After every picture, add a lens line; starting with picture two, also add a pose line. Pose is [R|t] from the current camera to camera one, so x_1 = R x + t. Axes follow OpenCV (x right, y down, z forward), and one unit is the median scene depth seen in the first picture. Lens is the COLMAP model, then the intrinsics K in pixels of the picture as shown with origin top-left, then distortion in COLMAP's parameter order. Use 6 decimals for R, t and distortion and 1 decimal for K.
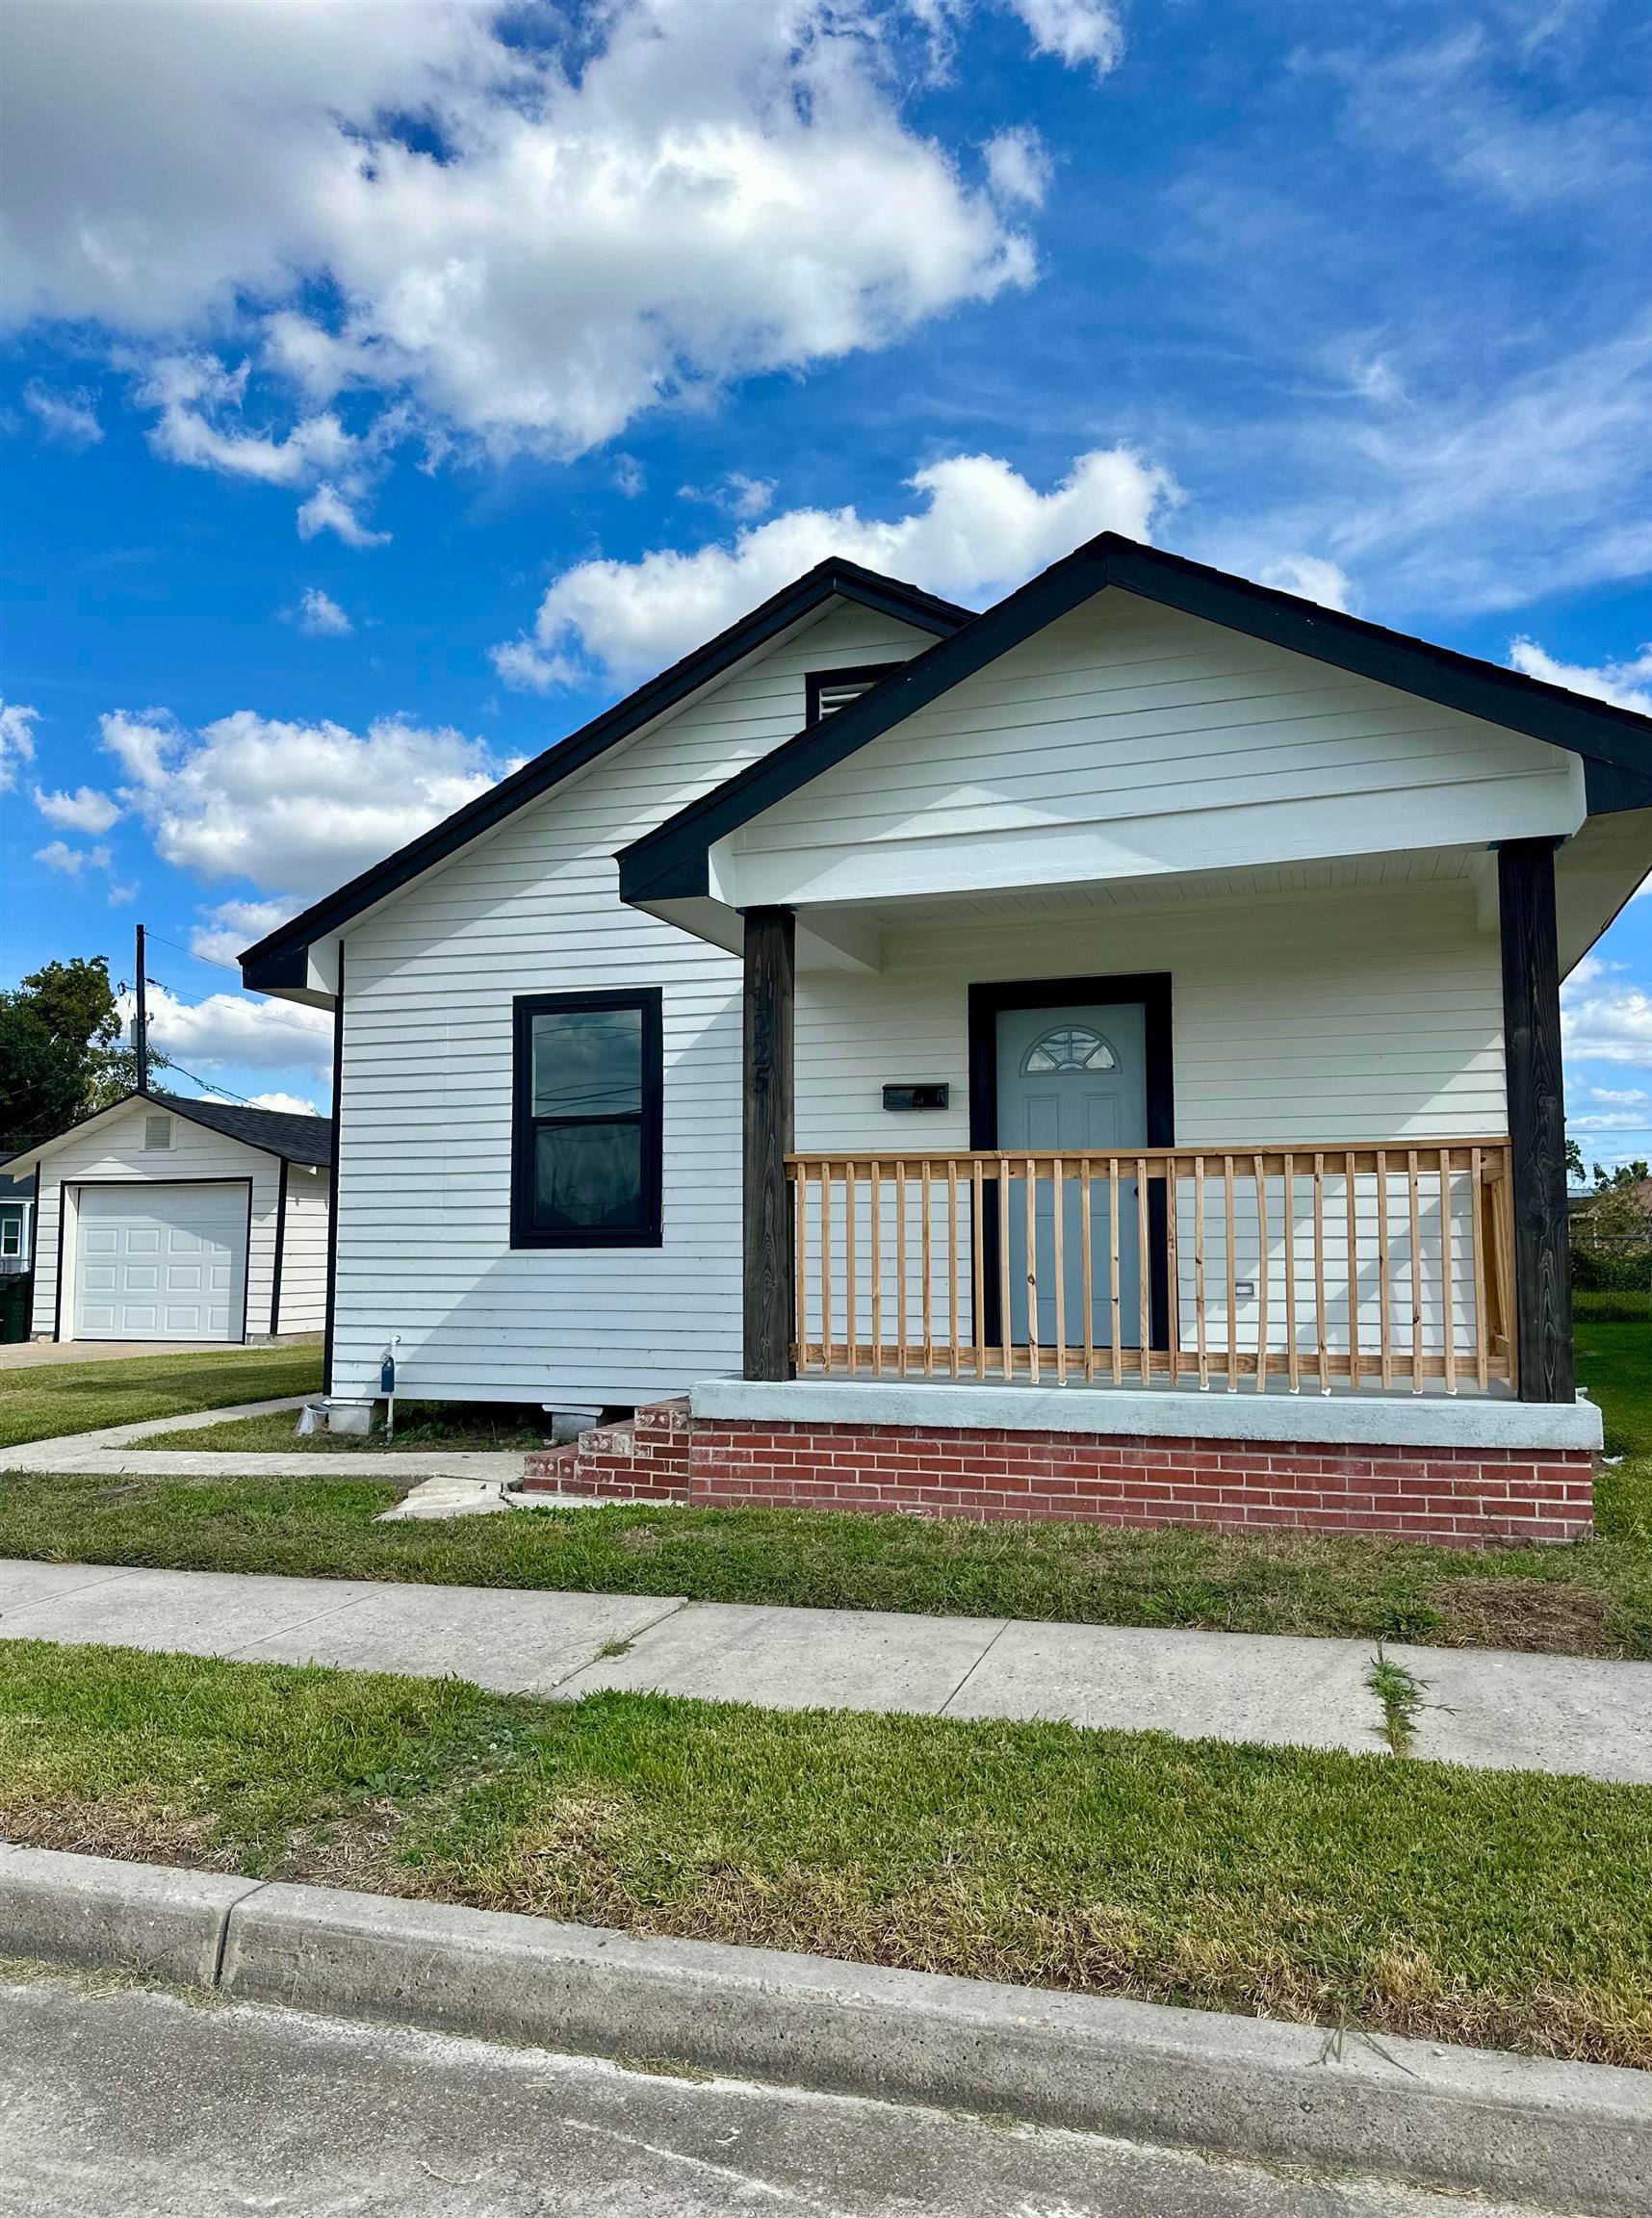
lens RADIAL K [[1545.4, 0, 826.0], [0, 1545.4, 1109.0], [0, 0, 1]] dist [0.046682, -0.062264]
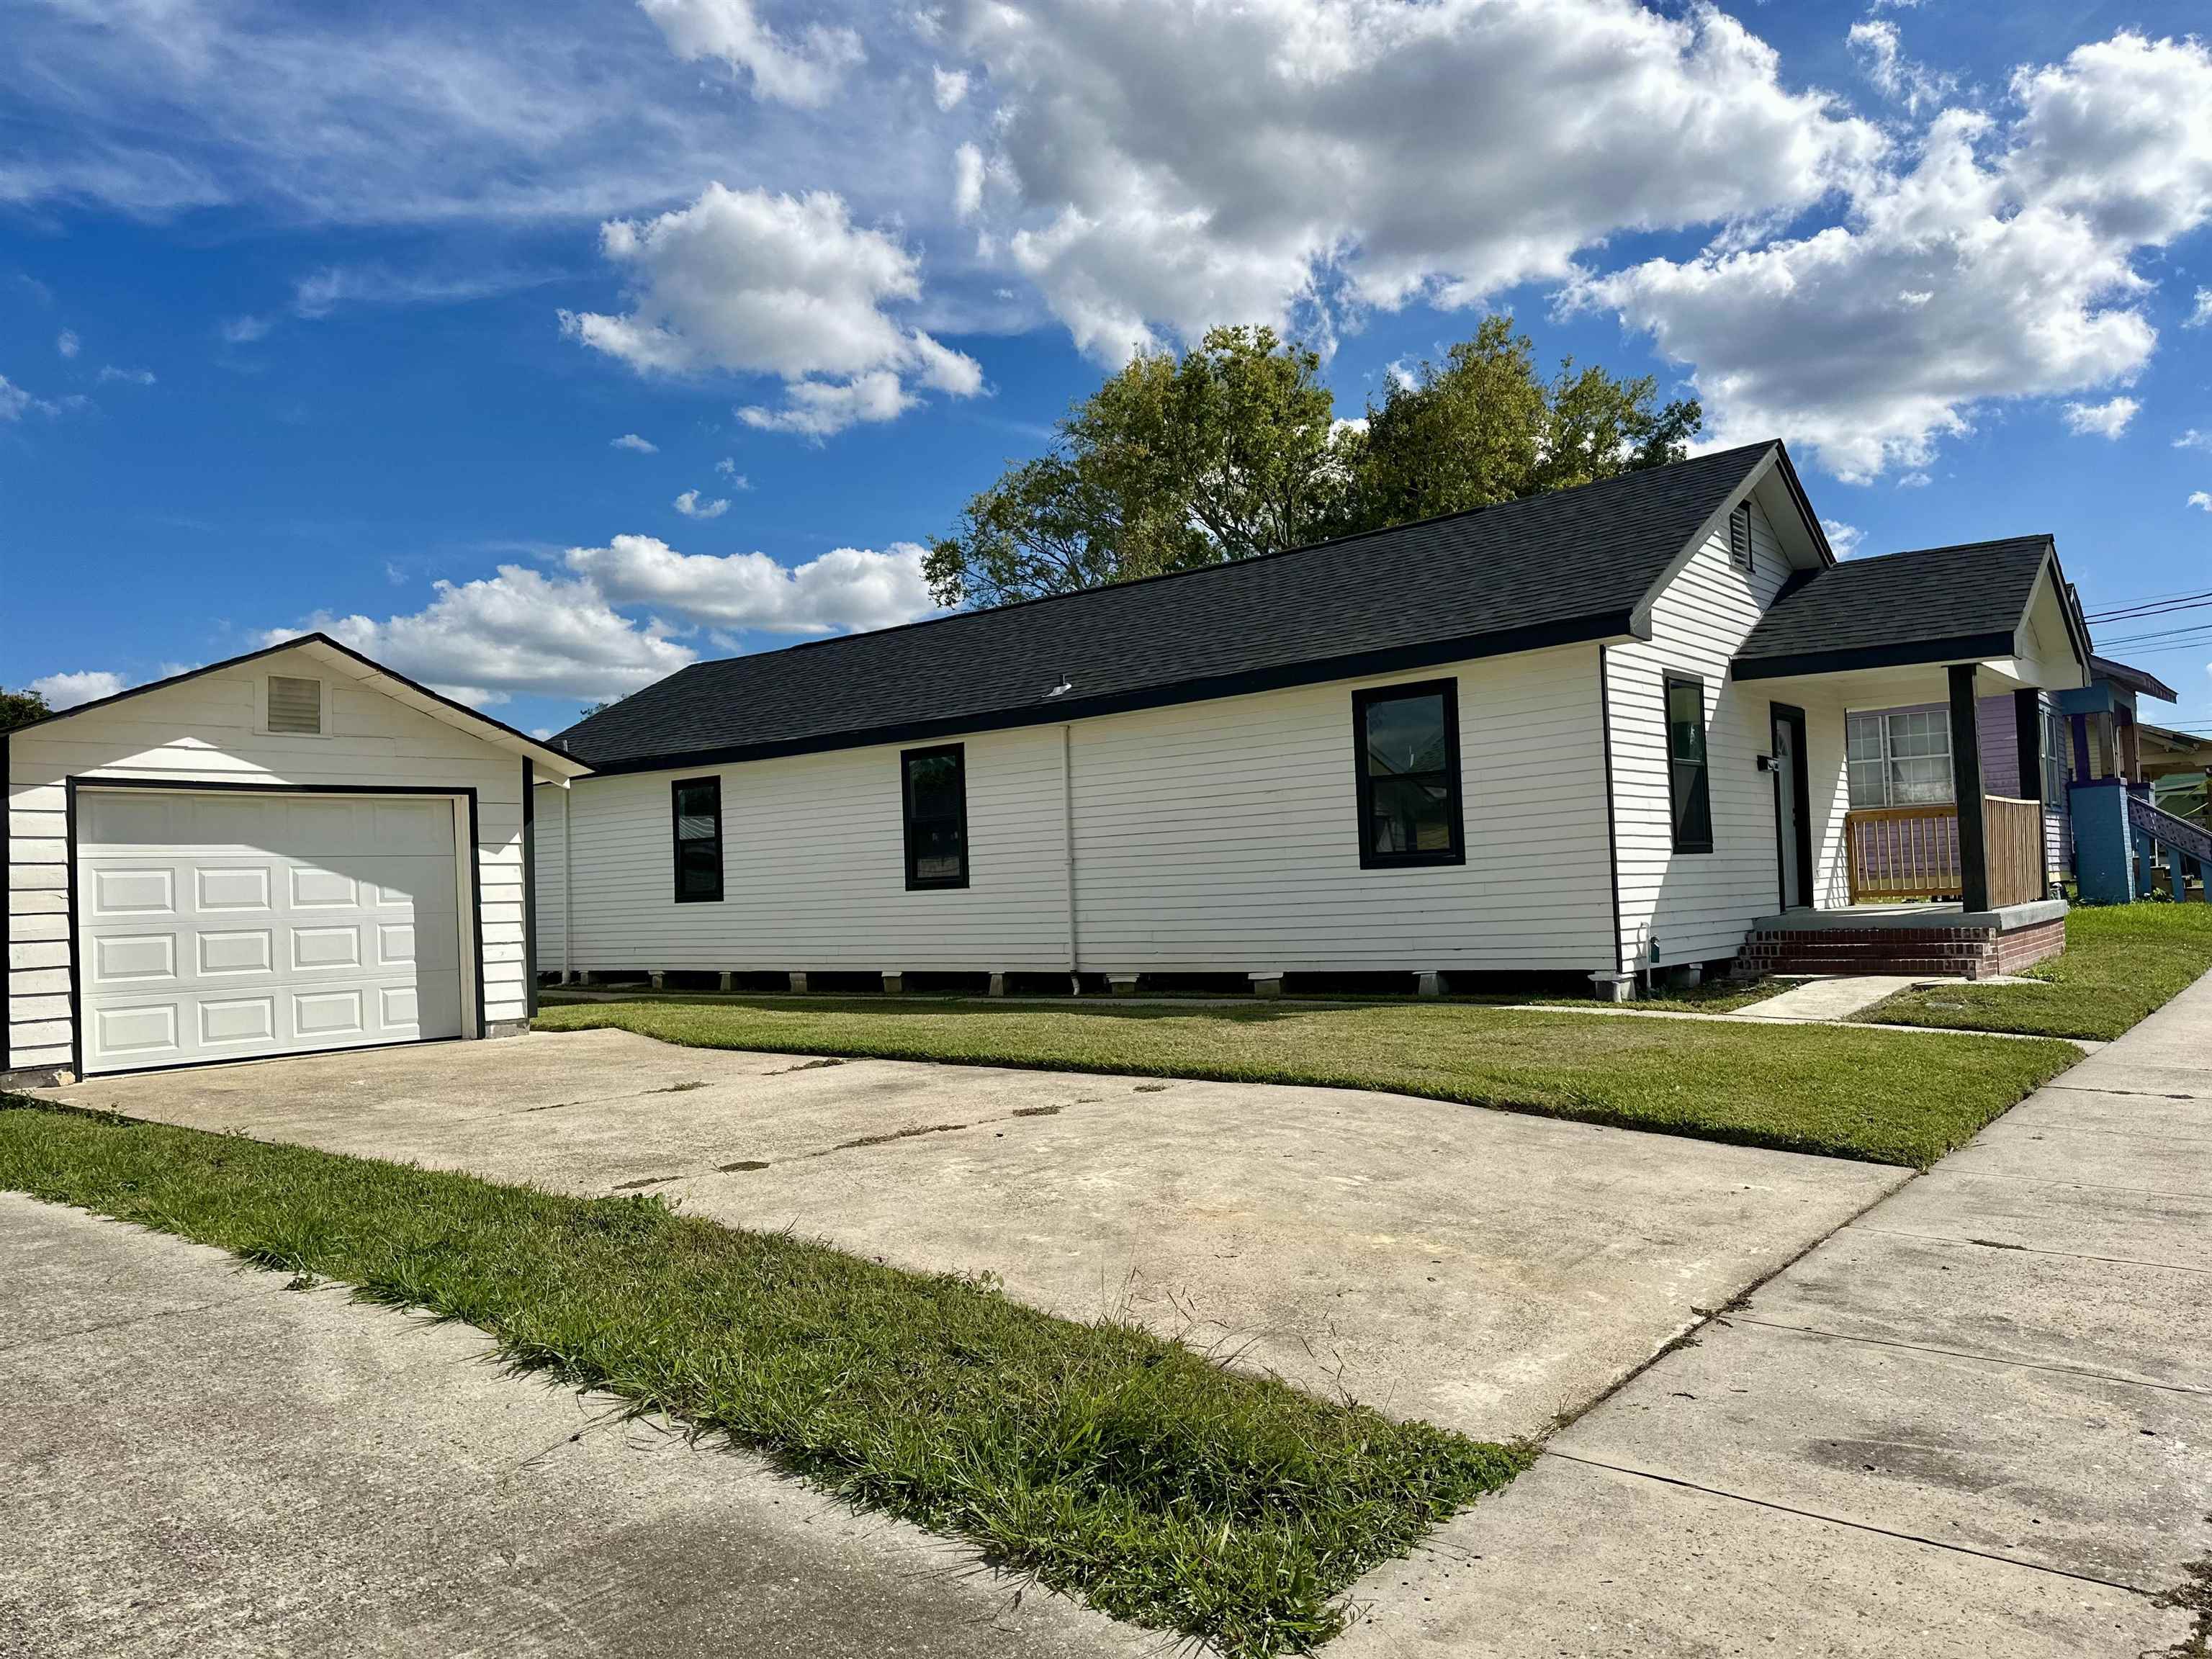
lens RADIAL K [[1541.2, 0, 1106.0], [0, 1541.2, 829.5], [0, 0, 1]] dist [0.046682, -0.062264]
pose [[0.380044, 0.024738, 0.924637, -0.883218], [-0.046082, 0.998907, -0.007784, 0.054512], [-0.923820, -0.039650, 0.380769, 0.500538]]
